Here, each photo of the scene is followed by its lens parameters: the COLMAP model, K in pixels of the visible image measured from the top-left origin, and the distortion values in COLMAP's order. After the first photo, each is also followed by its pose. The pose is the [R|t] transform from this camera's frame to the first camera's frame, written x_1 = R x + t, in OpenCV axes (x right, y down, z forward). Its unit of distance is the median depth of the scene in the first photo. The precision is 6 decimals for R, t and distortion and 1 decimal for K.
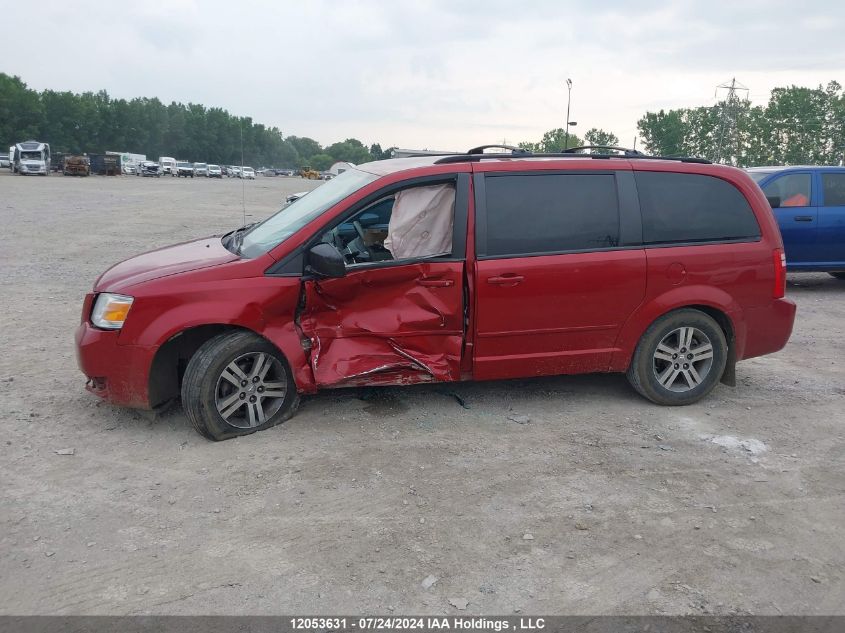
lens RADIAL K [[703.3, 0, 420.1], [0, 703.3, 315.2], [0, 0, 1]] dist [0.019064, -0.022982]
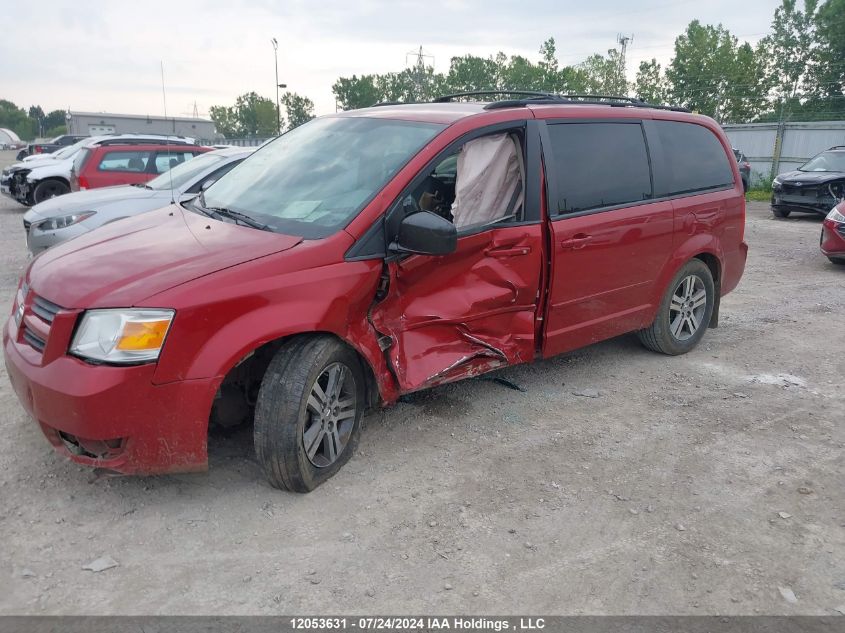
lens RADIAL K [[703.3, 0, 420.7], [0, 703.3, 322.5], [0, 0, 1]] dist [0.019064, -0.022982]
pose [[0.891585, -0.126825, 0.434731, -0.443998], [0.103506, 0.991643, 0.077014, -0.036973], [-0.440865, -0.023667, 0.897261, 0.275053]]
